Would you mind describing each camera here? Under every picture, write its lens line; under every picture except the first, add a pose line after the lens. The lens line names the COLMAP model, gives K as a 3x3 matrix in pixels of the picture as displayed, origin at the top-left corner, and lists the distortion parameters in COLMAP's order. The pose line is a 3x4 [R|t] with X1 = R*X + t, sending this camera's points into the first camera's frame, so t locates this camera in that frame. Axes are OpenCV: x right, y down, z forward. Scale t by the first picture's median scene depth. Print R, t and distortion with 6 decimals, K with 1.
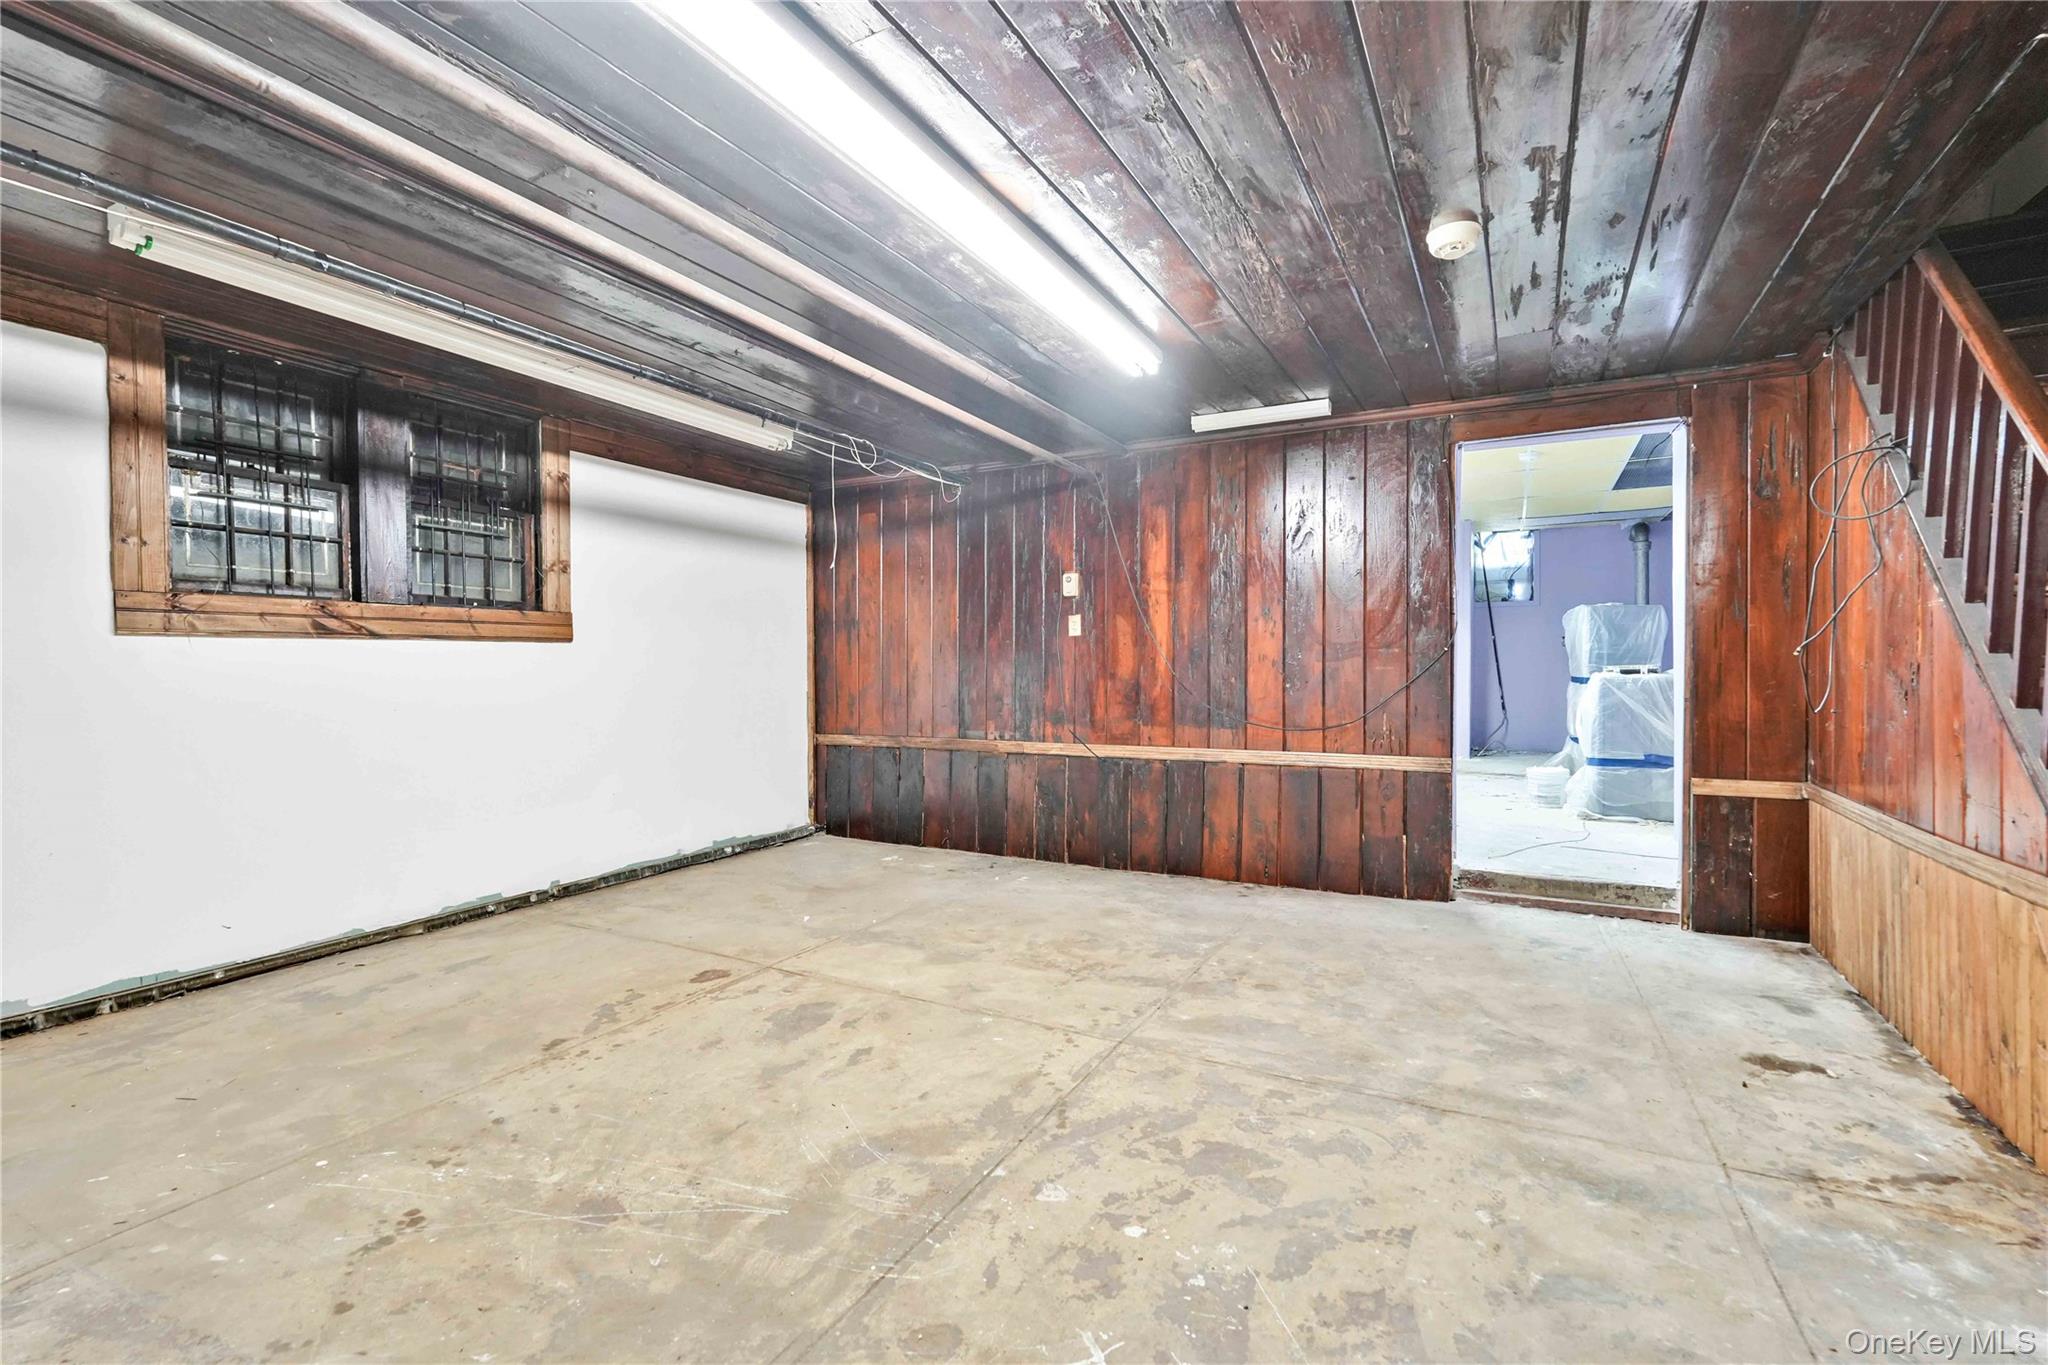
lens RADIAL K [[917.8, 0, 1020.4], [0, 917.8, 686.5], [0, 0, 1]] dist [-0.018068, 0.006482]
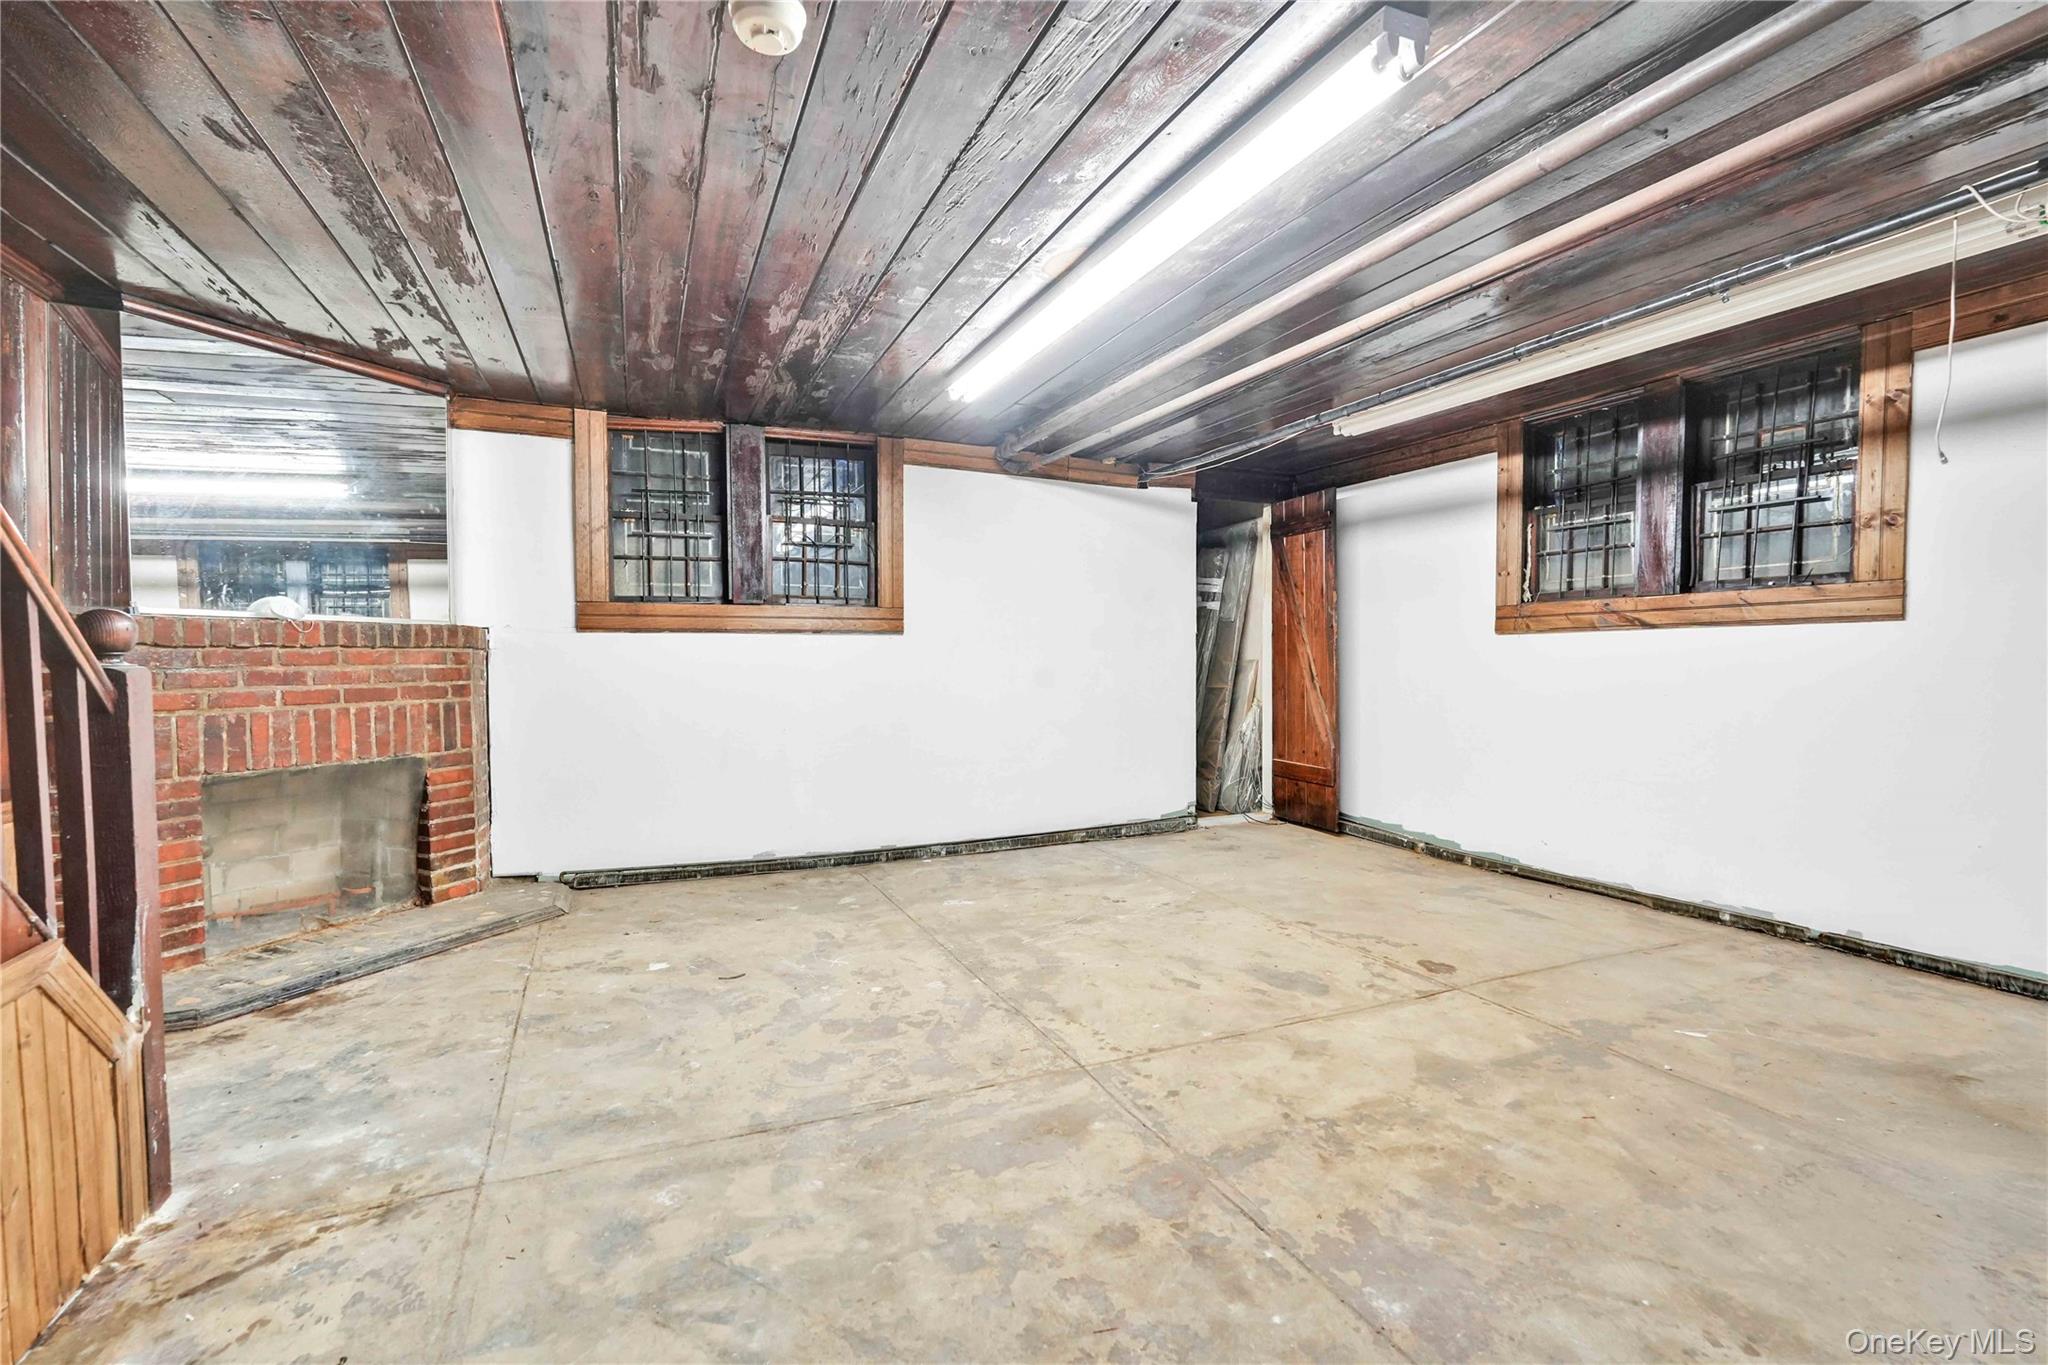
lens RADIAL K [[917.8, 0, 1023.1], [0, 917.8, 684.3], [0, 0, 1]] dist [-0.018068, 0.006482]
pose [[-0.621775, 0.030367, -0.782607, 0.864007], [-0.007414, 0.998975, 0.044653, -0.039910], [0.783161, 0.033566, -0.620913, 1.522036]]
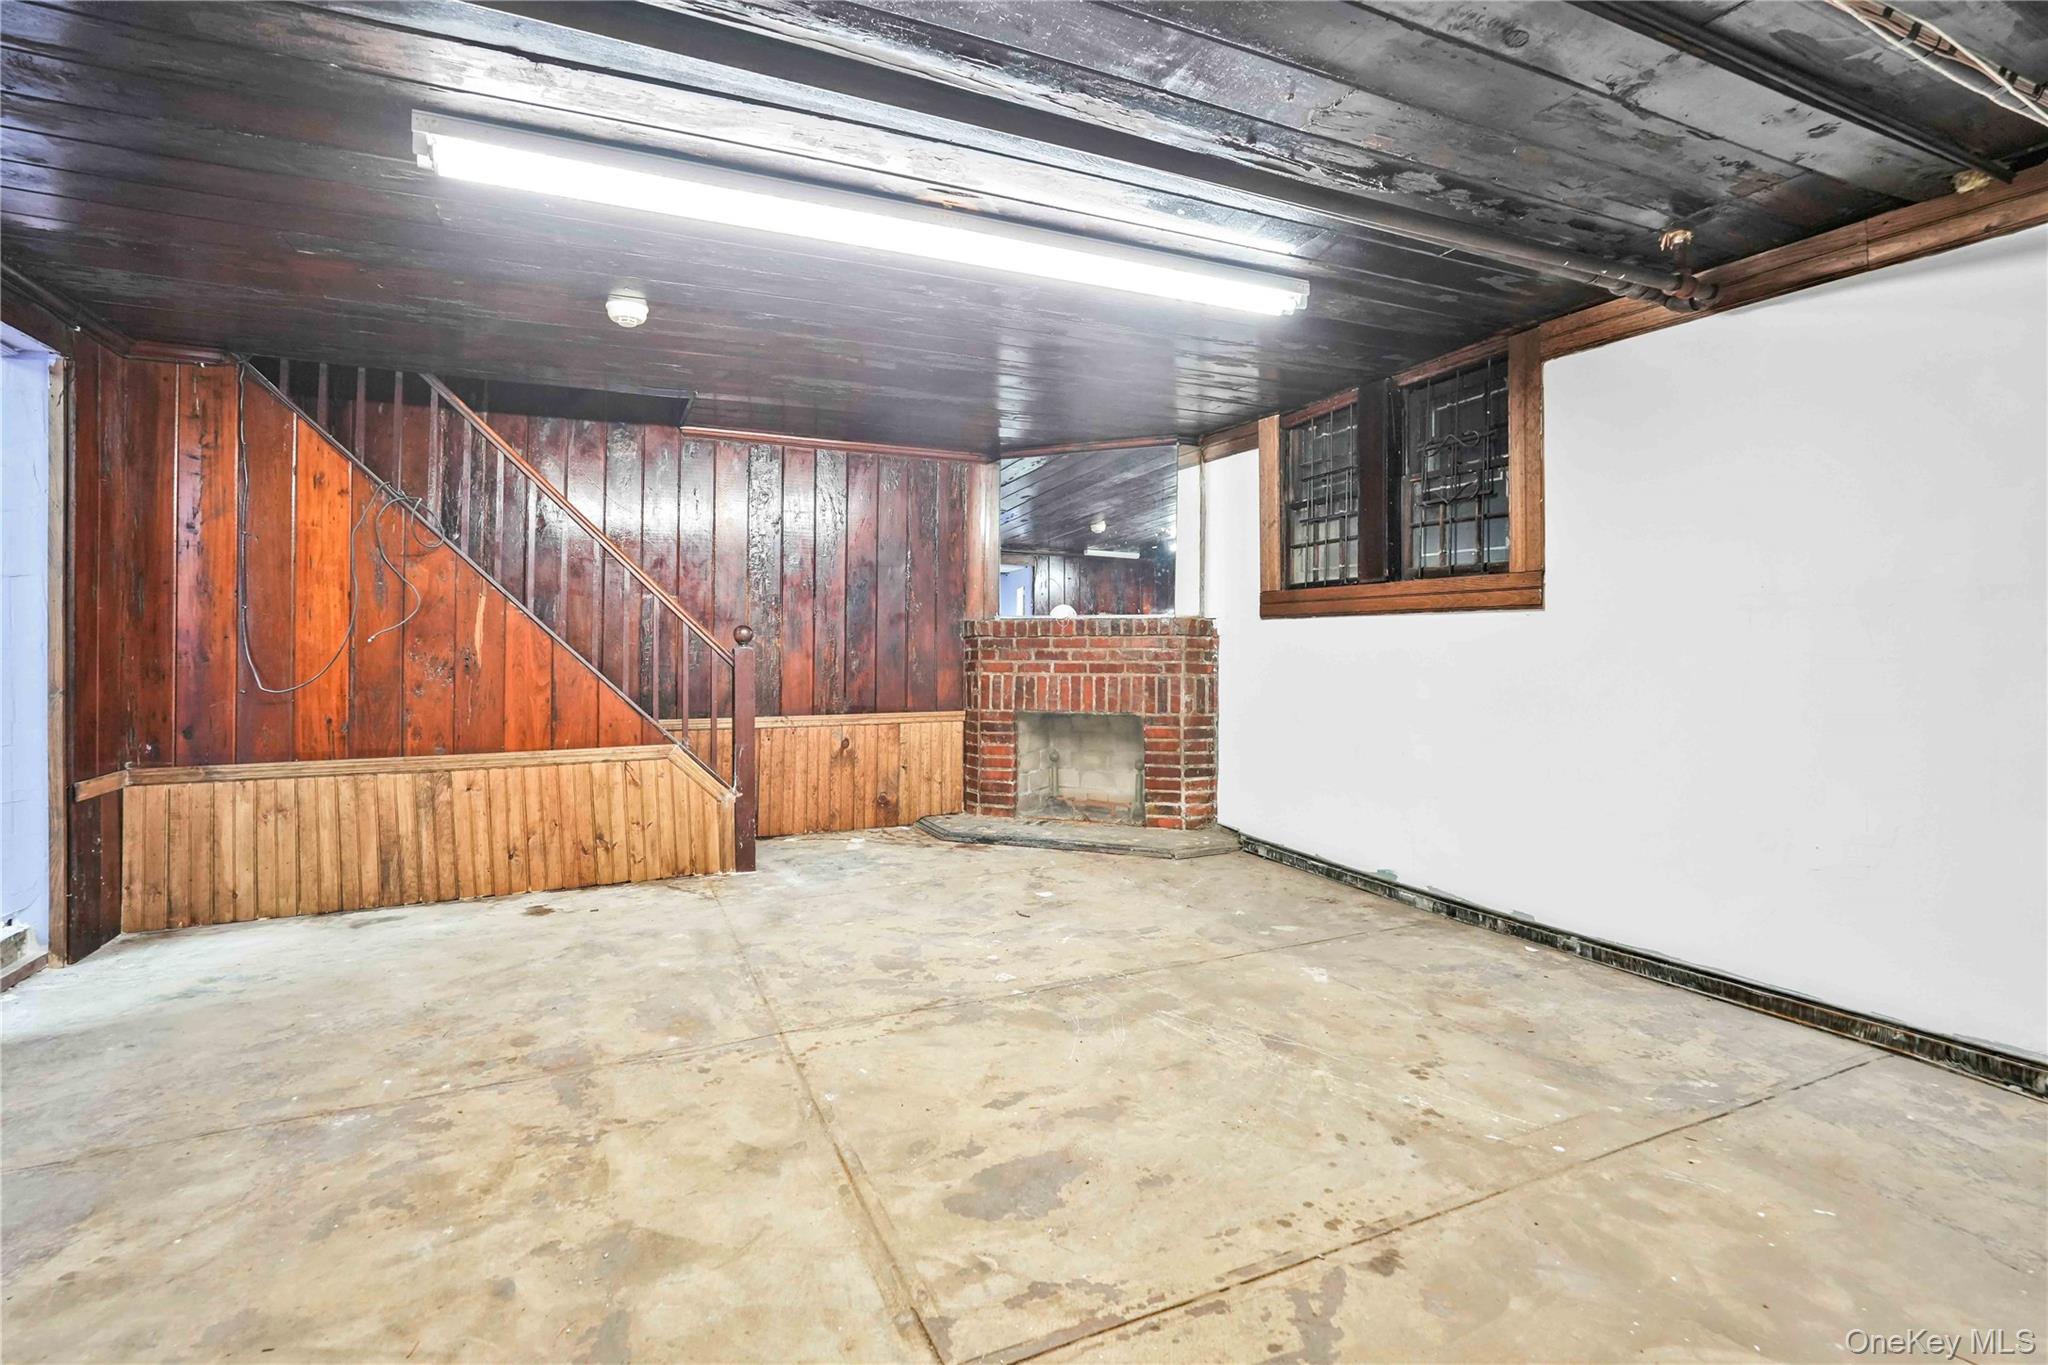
lens RADIAL K [[917.8, 0, 1003.1], [0, 917.8, 641.6], [0, 0, 1]] dist [-0.018068, 0.006482]
pose [[-0.794288, 0.008674, 0.607480, -0.681109], [0.018164, 0.999790, 0.009473, -0.036865], [-0.607270, 0.018559, -0.794278, 1.632283]]
